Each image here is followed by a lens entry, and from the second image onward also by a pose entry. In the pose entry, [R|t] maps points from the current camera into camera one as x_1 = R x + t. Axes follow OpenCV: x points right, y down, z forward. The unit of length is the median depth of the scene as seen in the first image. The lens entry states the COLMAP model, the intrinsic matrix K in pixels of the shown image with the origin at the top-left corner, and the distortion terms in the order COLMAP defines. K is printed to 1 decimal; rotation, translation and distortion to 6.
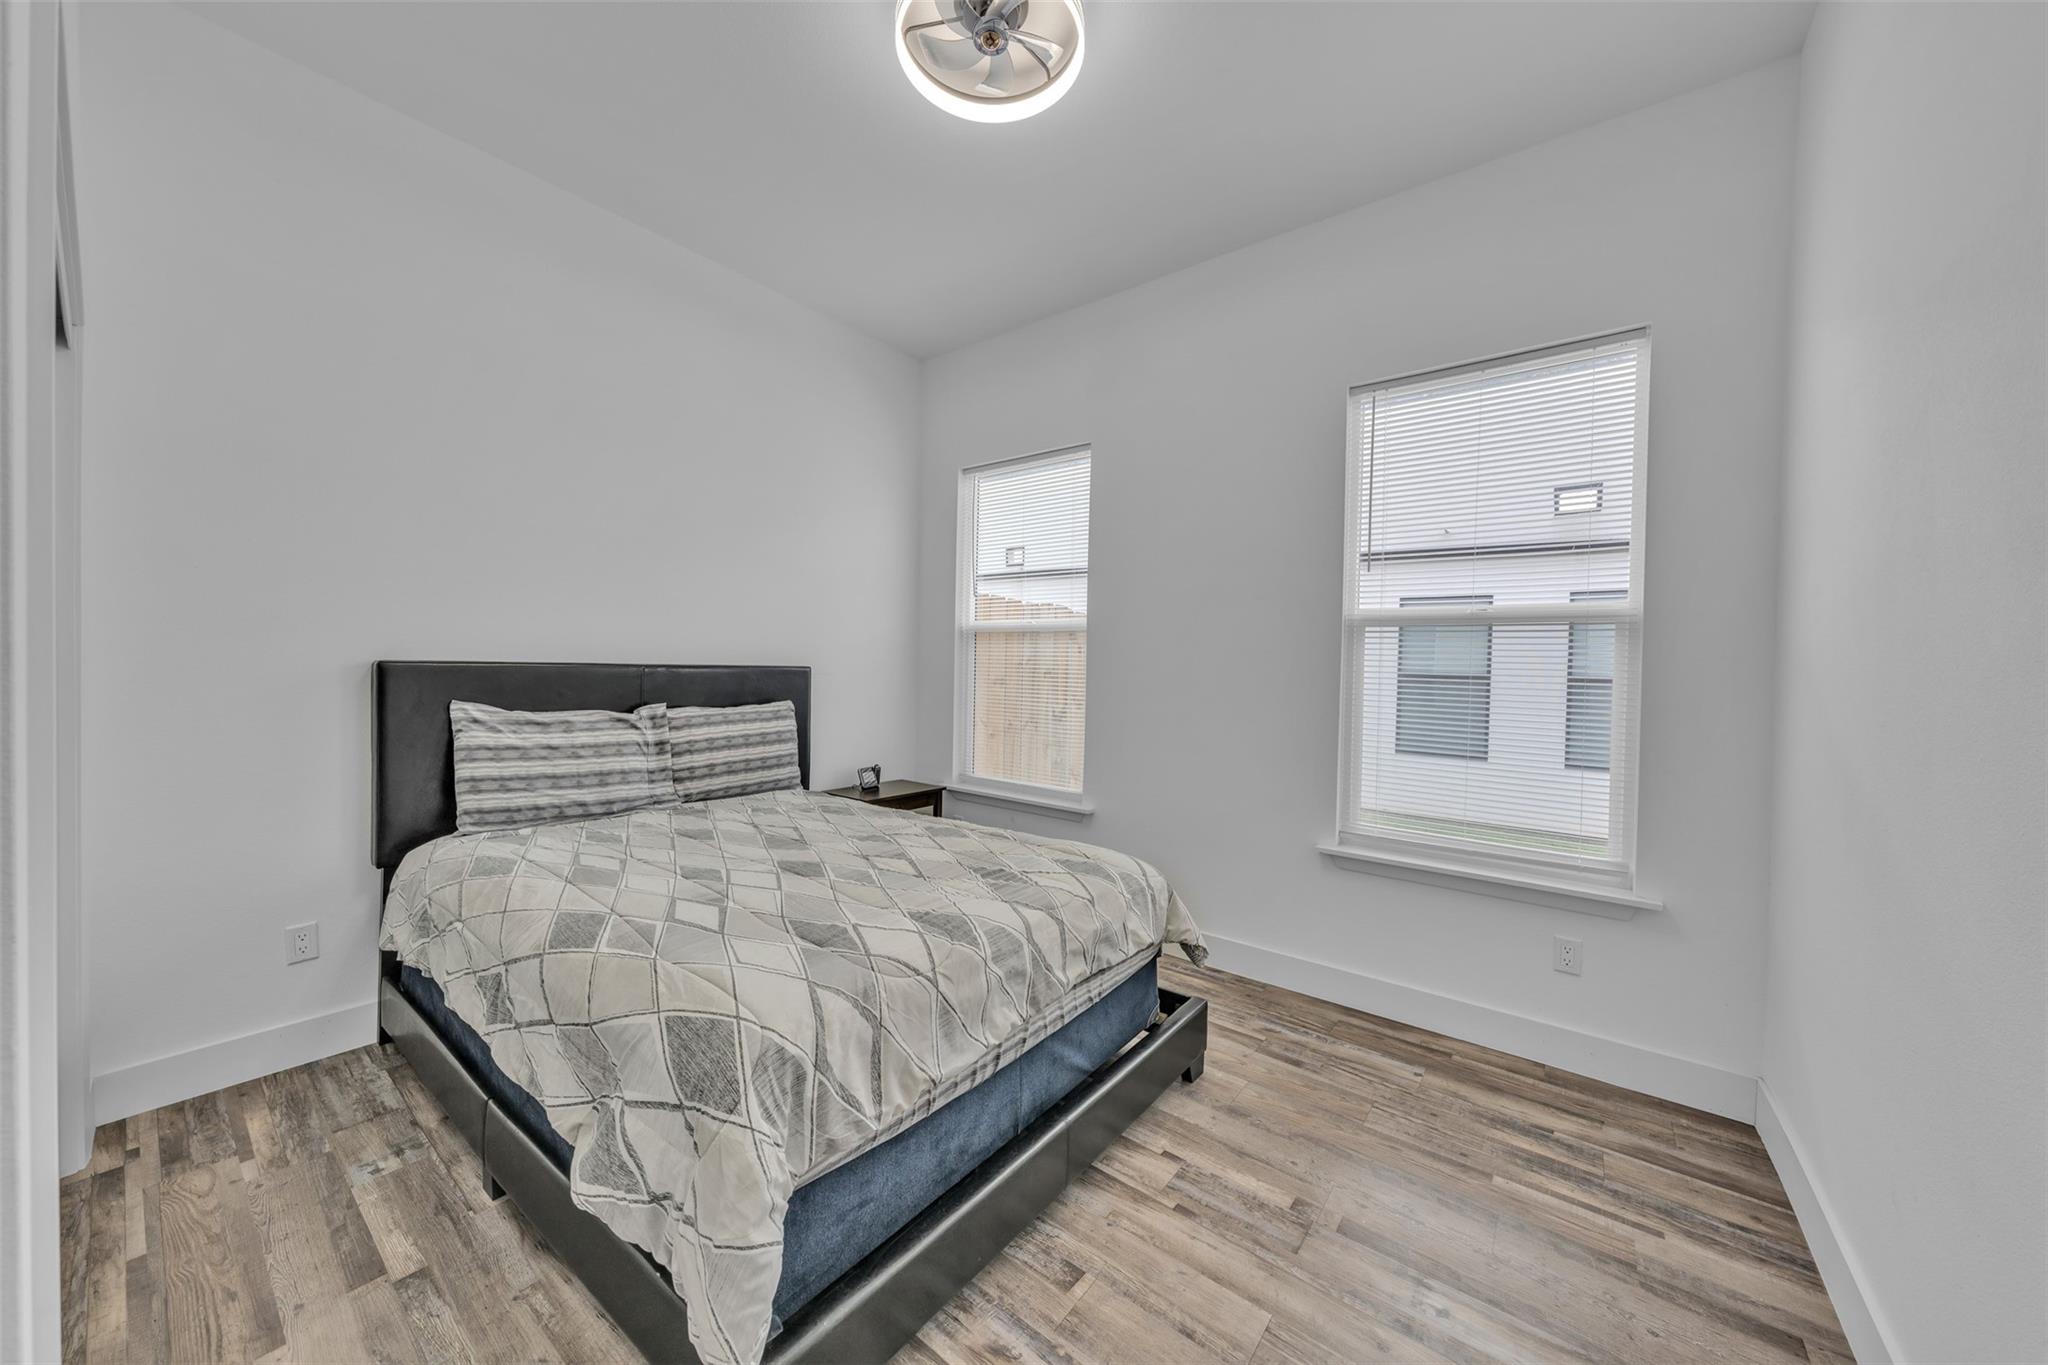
lens RADIAL K [[715.0, 0, 1017.5], [0, 715.0, 677.3], [0, 0, 1]] dist [0.002835, -0.000122]
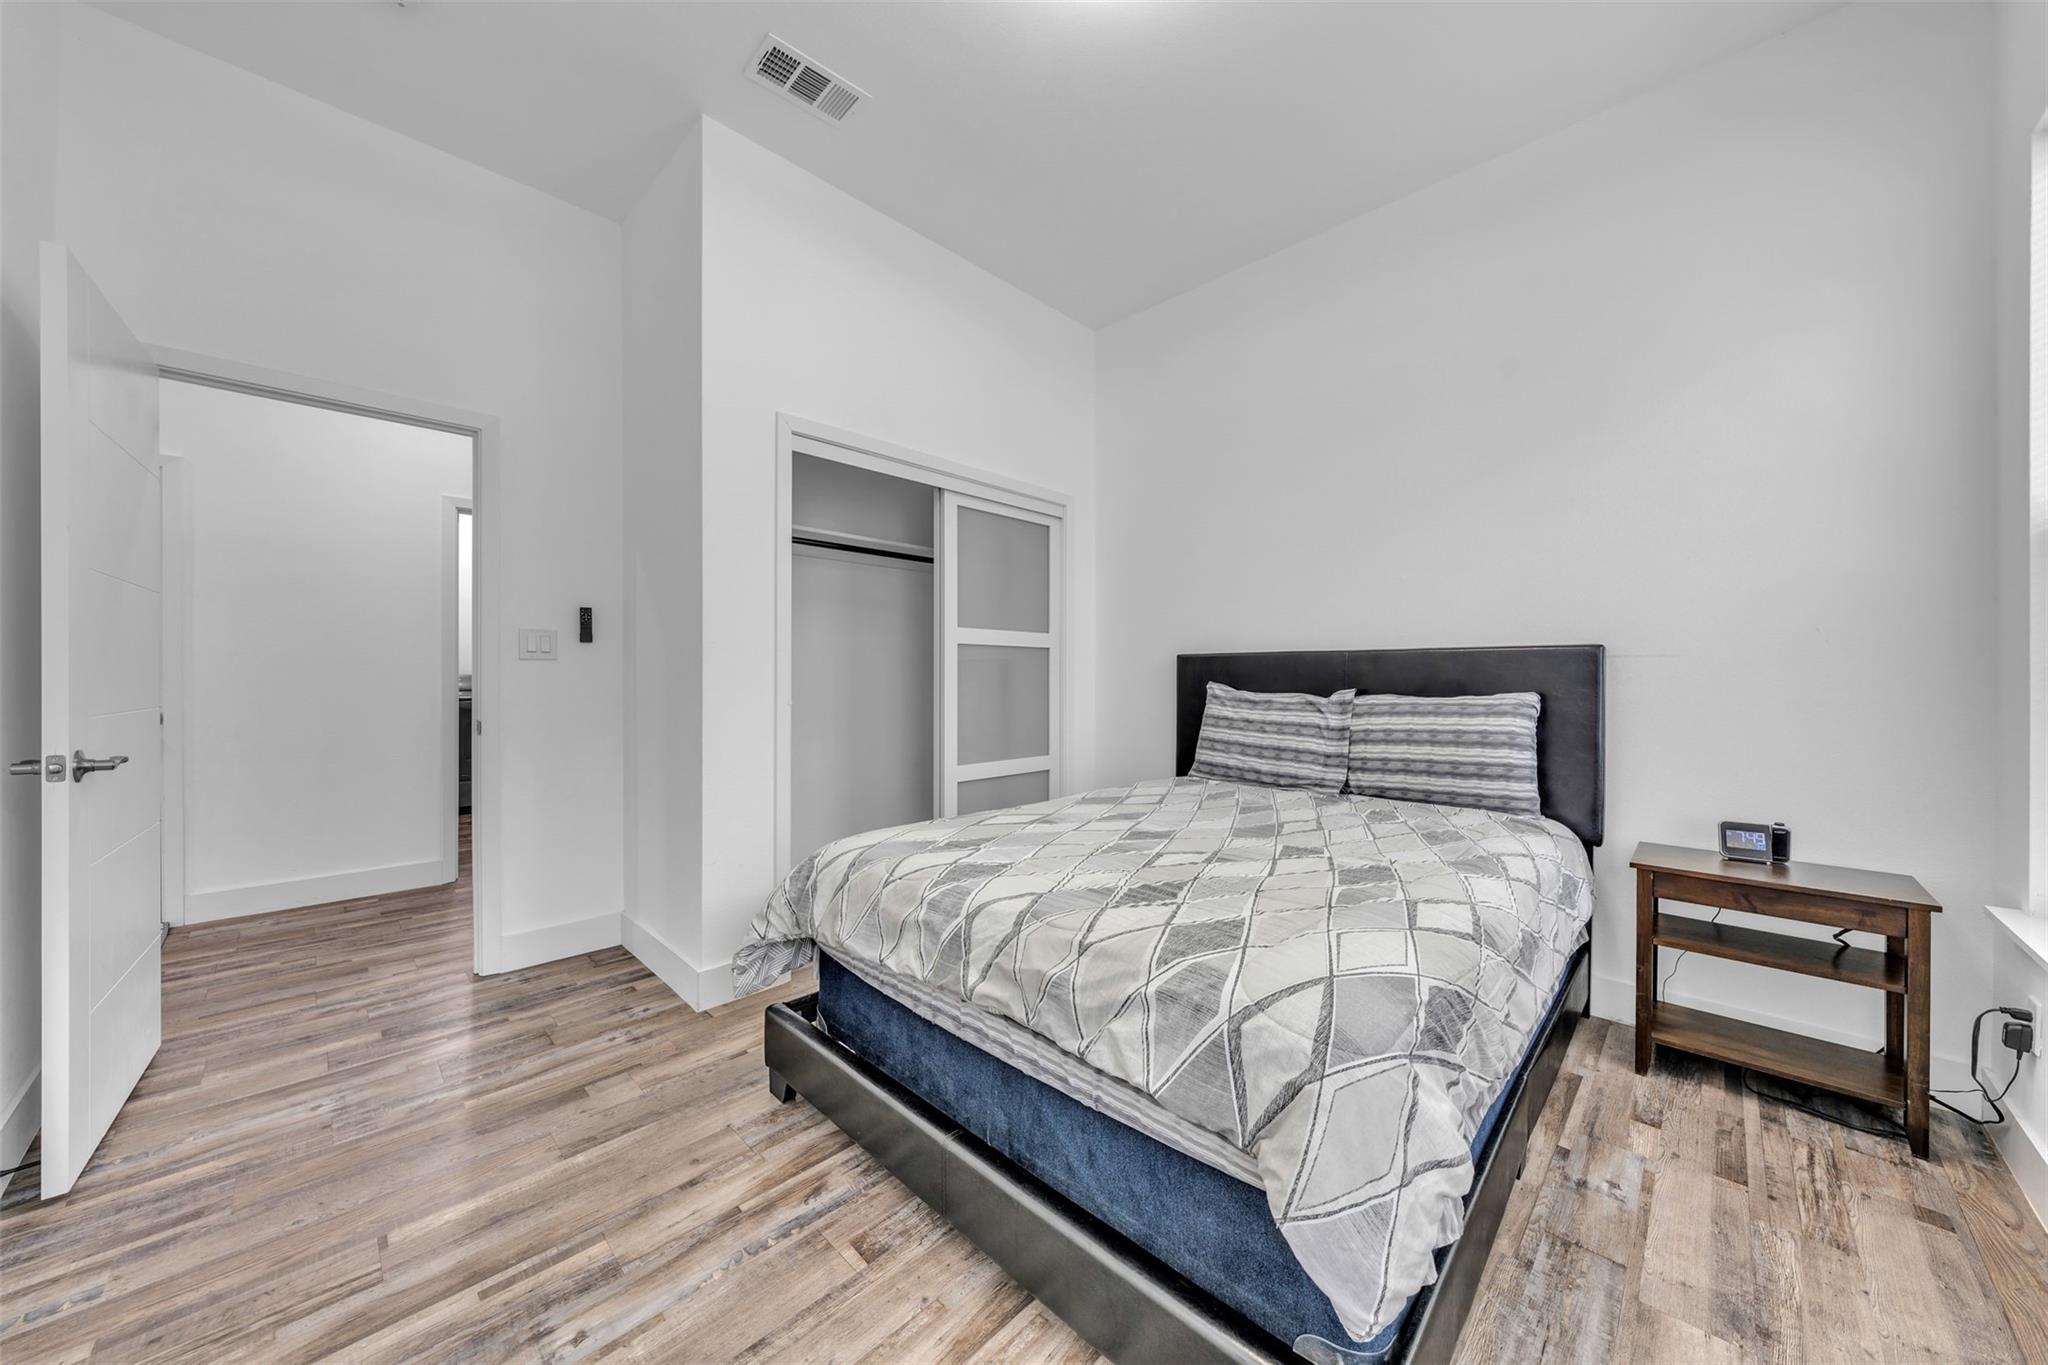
lens RADIAL K [[715.0, 0, 1033.2], [0, 715.0, 679.2], [0, 0, 1]] dist [0.002835, -0.000122]
pose [[-0.107675, -0.019117, -0.994002, 0.569271], [-0.019122, 0.999670, -0.017155, 0.052595], [0.994002, 0.017160, -0.108005, 0.737879]]
